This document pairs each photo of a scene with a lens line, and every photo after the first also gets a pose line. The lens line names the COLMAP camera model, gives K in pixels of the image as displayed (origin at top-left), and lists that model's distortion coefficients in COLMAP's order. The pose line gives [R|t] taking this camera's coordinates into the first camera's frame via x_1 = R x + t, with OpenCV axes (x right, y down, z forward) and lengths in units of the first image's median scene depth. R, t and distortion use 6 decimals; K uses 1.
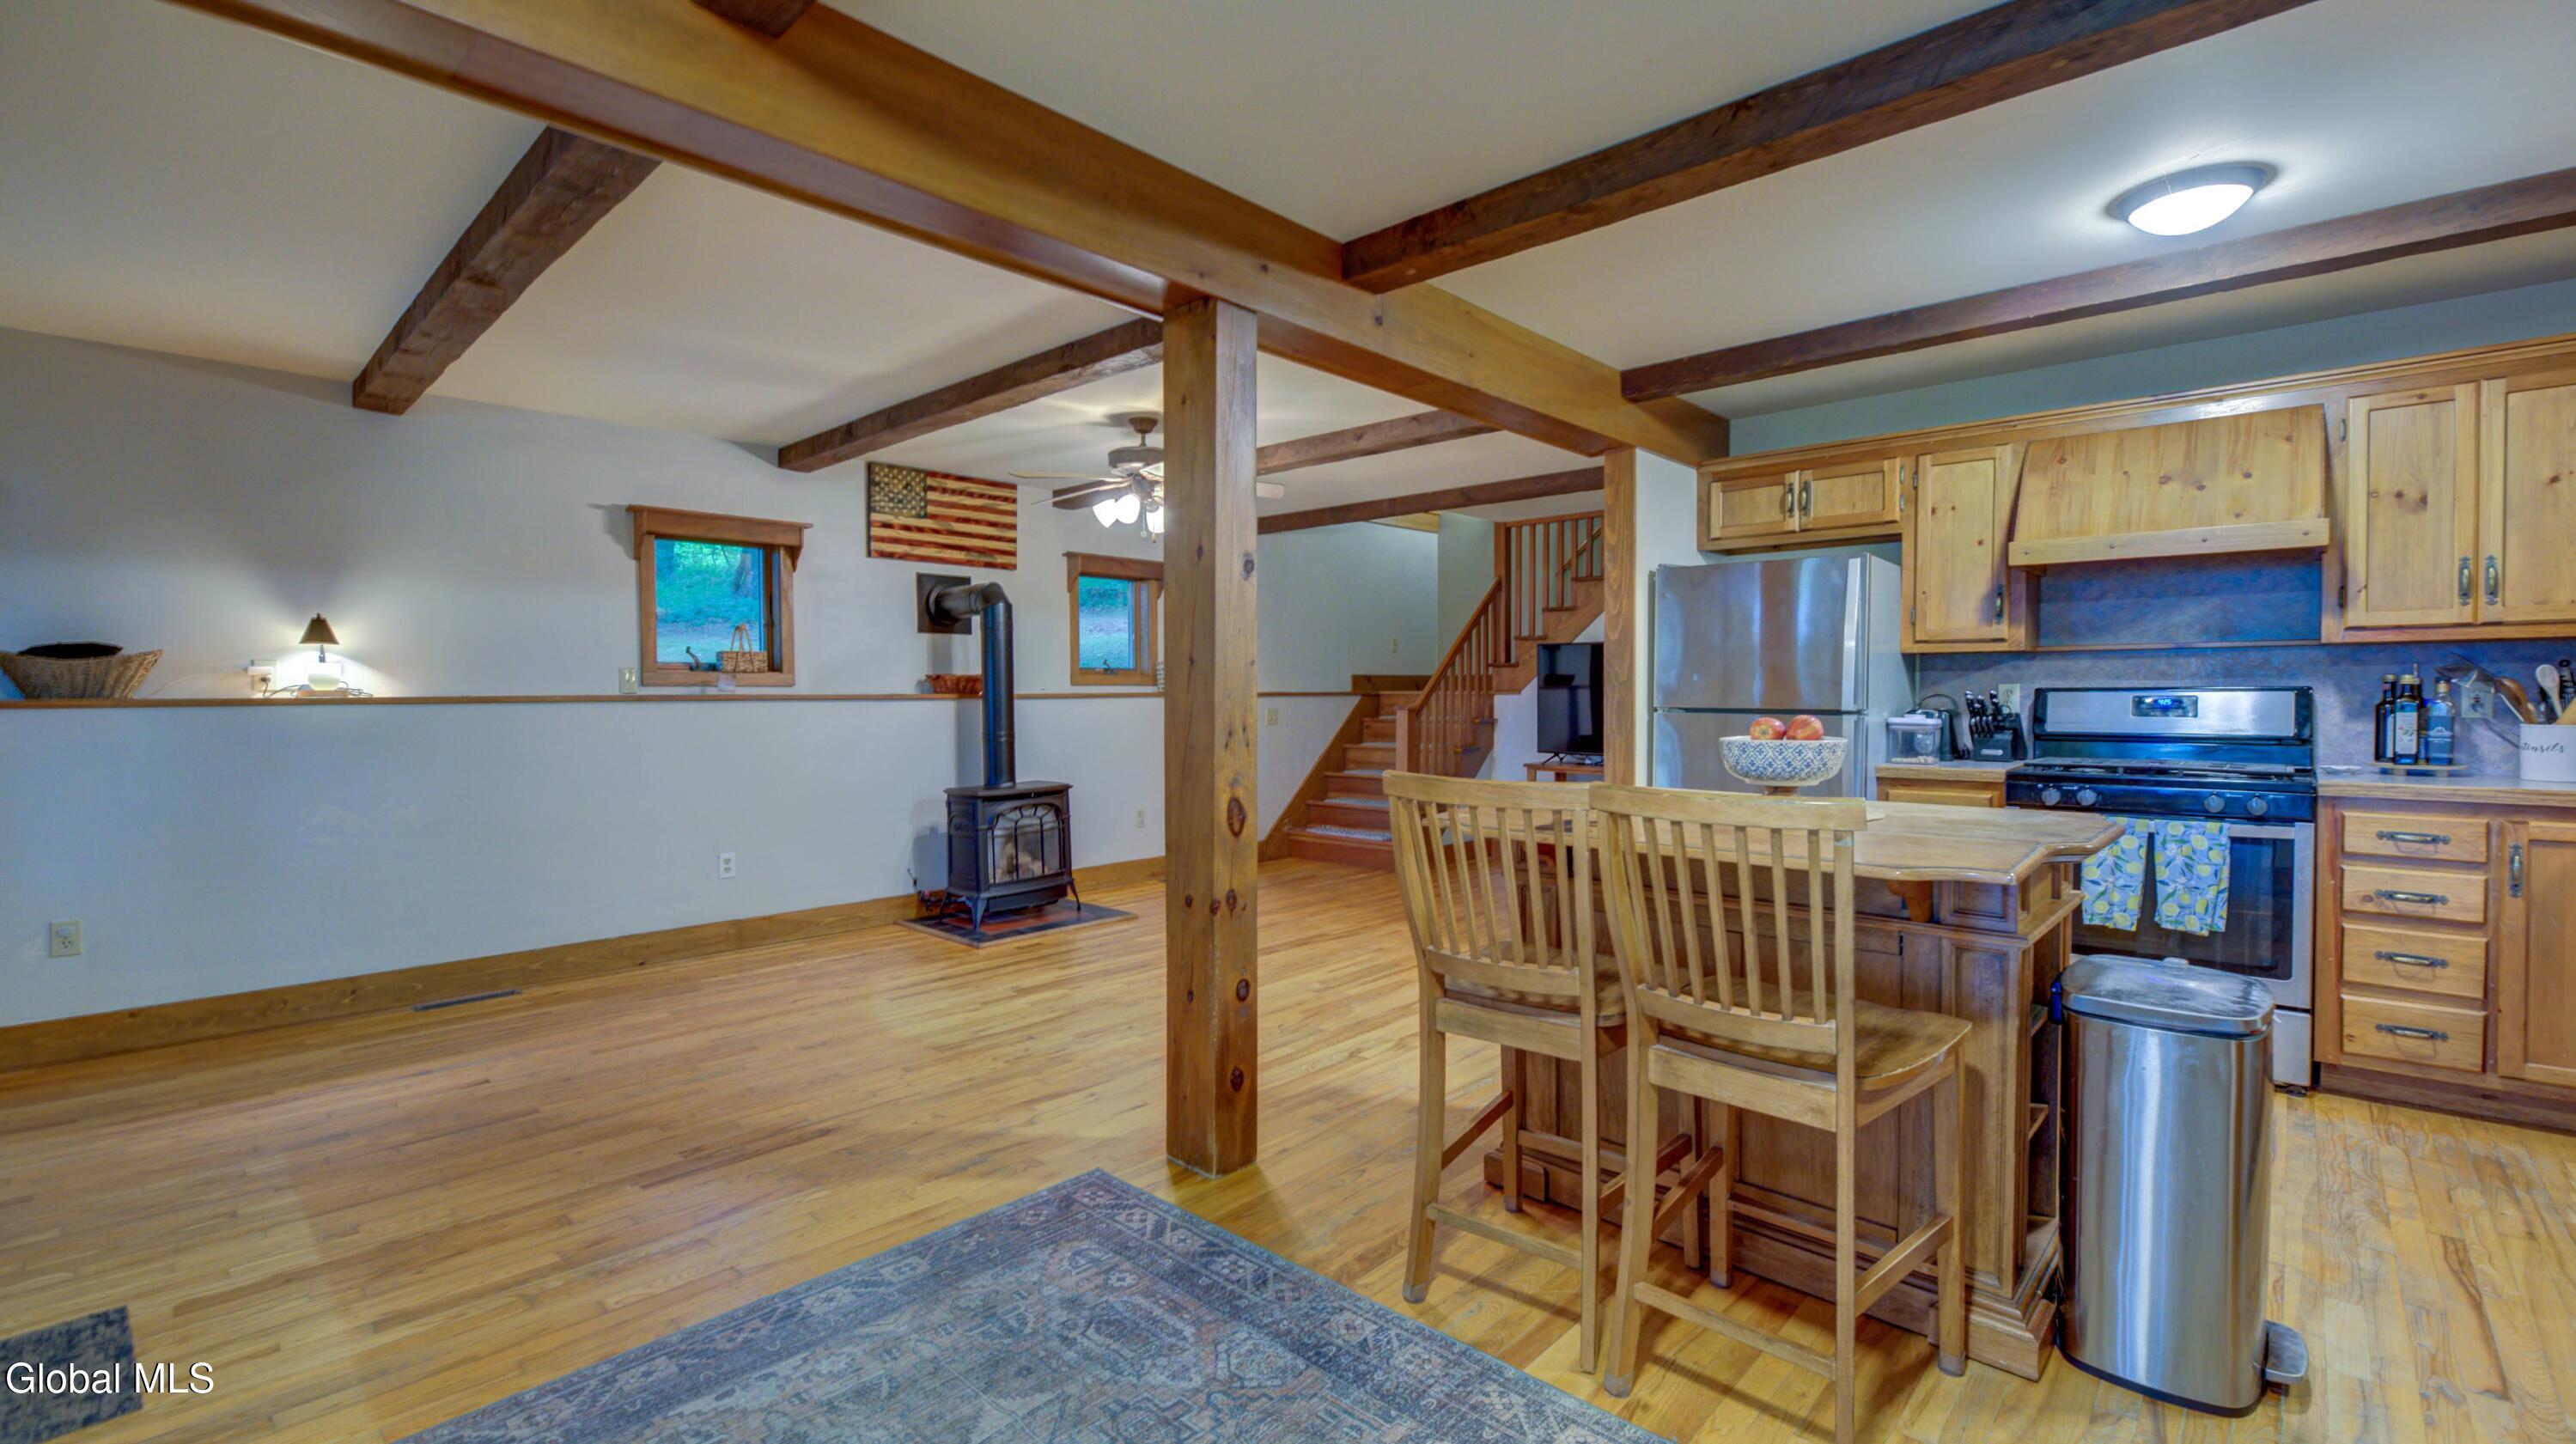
lens RADIAL K [[1102.7, 0, 1288.0], [0, 1102.7, 722.0], [0, 0, 1]] dist [0.001693, 0.000302]
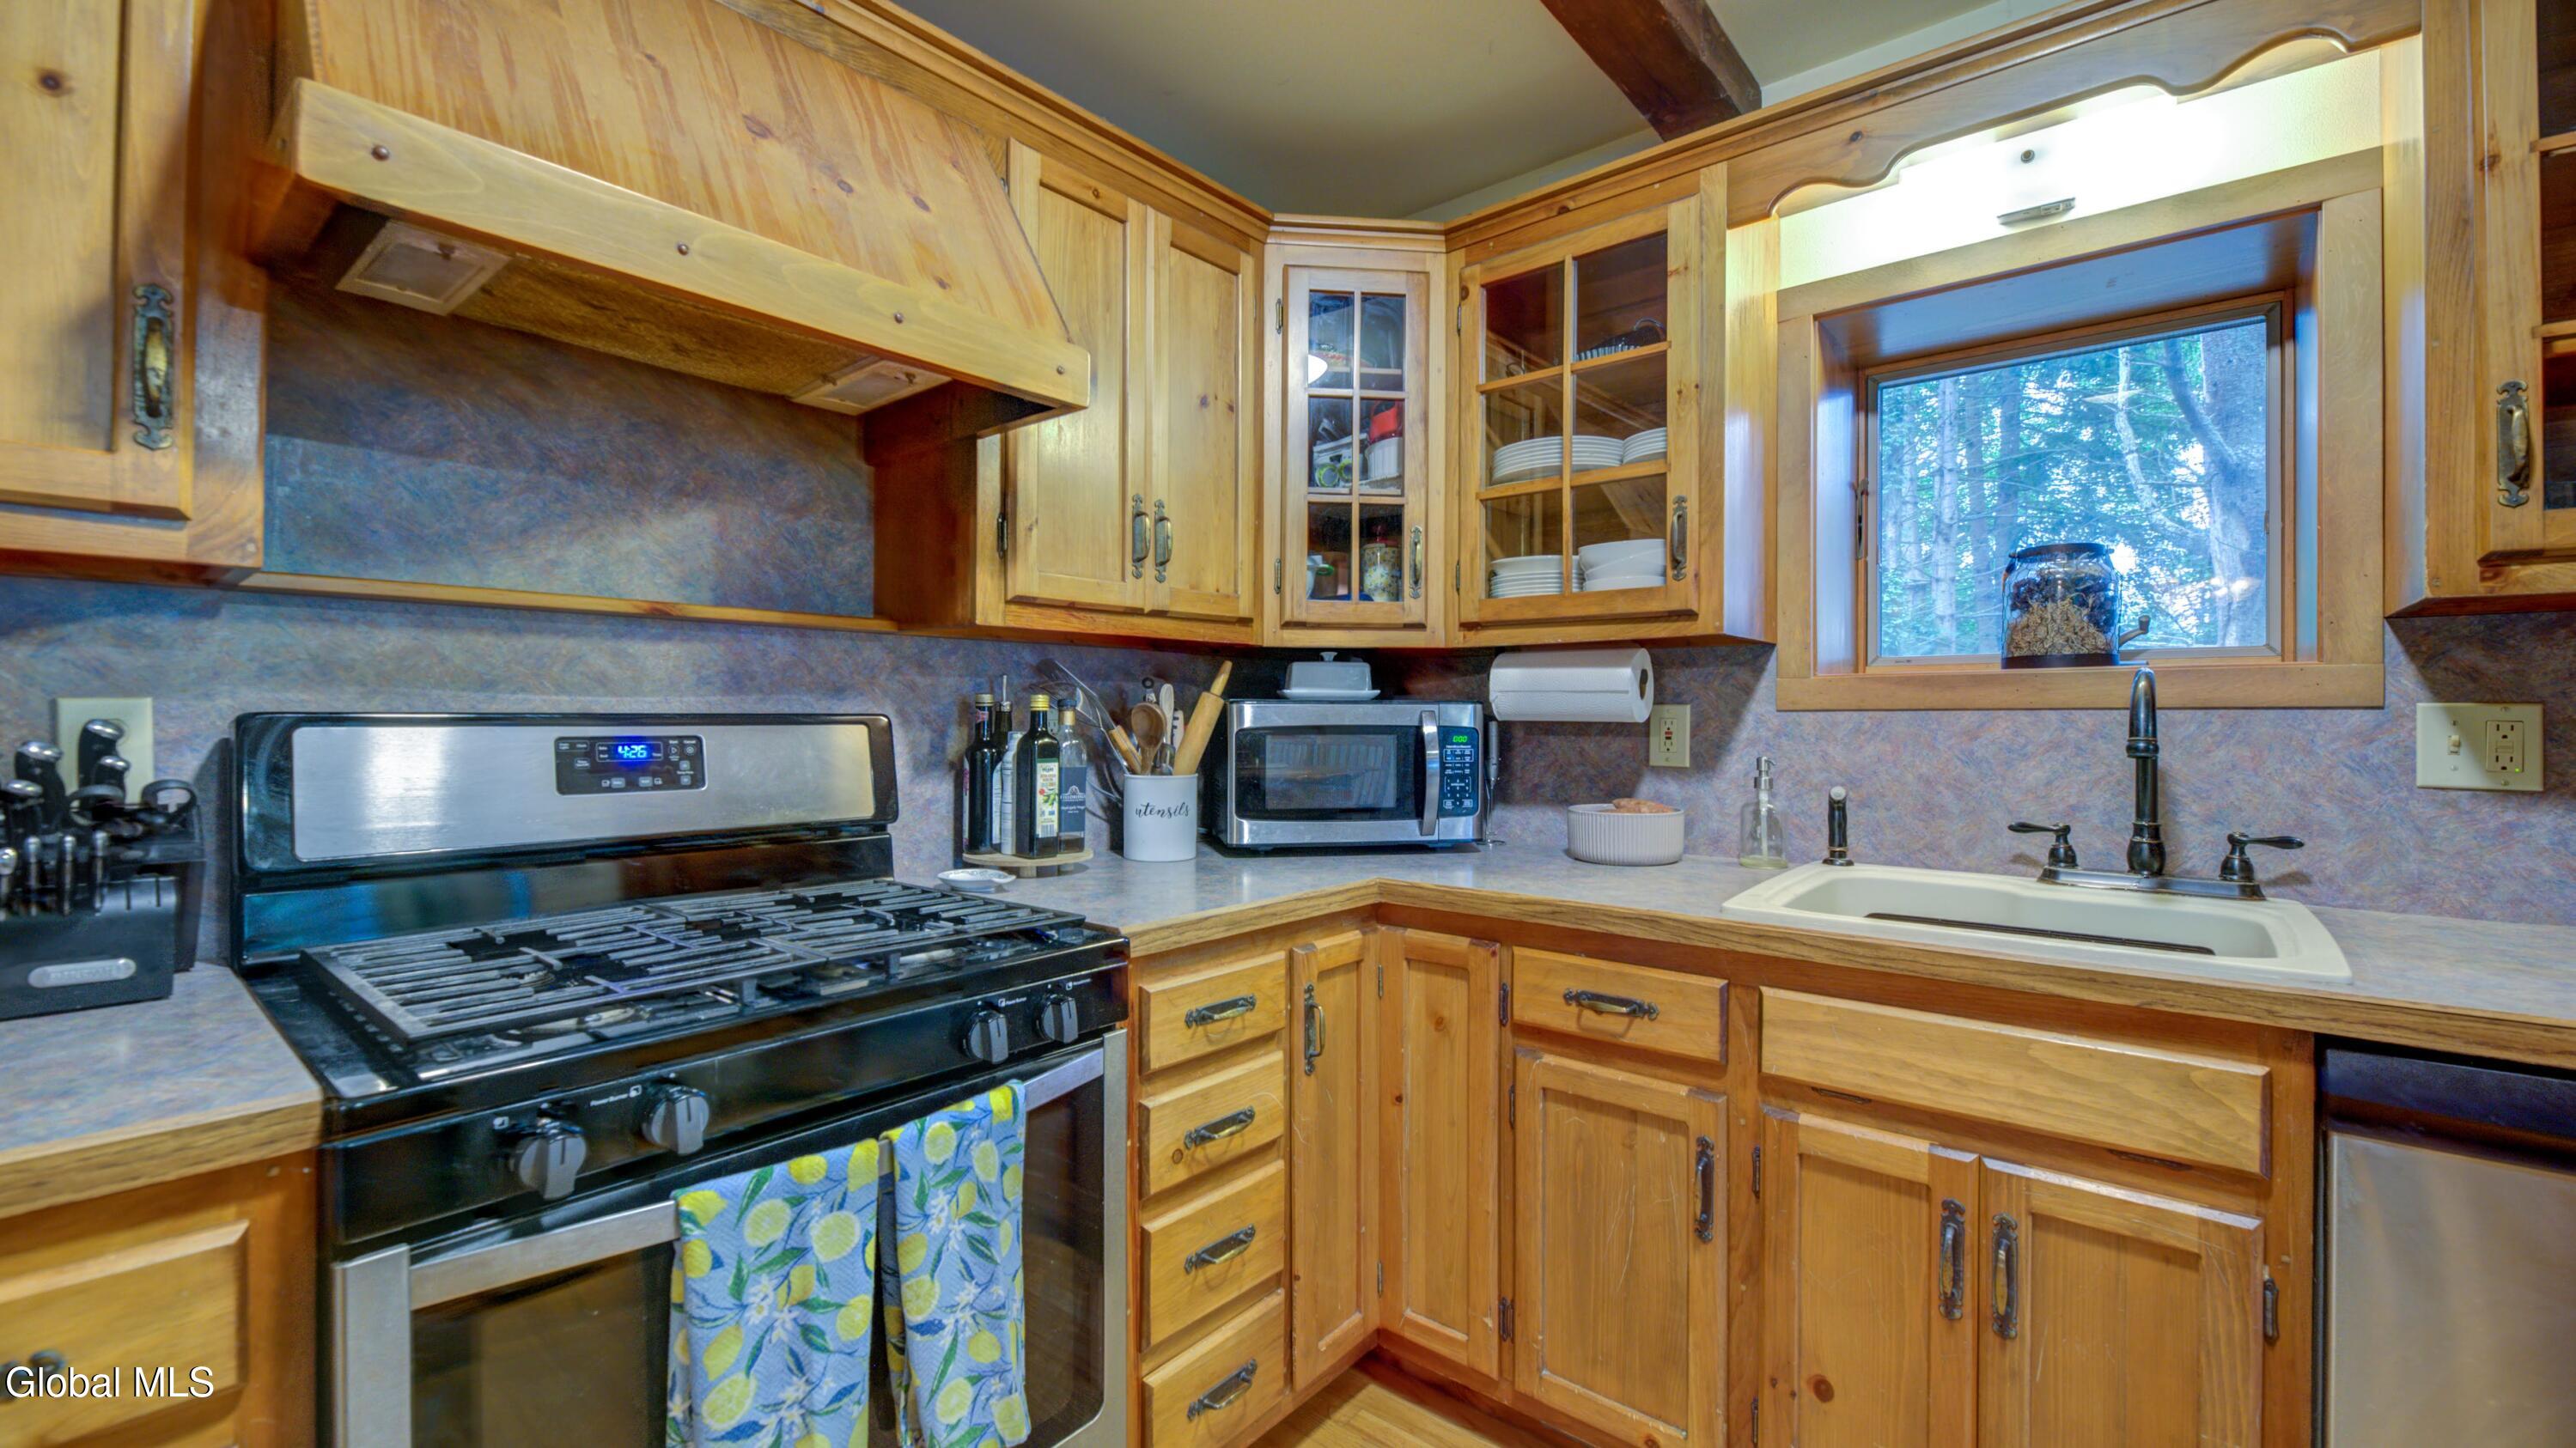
lens RADIAL K [[1054.9, 0, 1290.4], [0, 1054.9, 709.2], [0, 0, 1]] dist [-0.001608, -0.000217]
pose [[-0.040988, 0.011923, 0.999088, 0.459438], [0.024722, 0.999635, -0.010915, -0.025752], [-0.998854, 0.024253, -0.041268, 0.861104]]
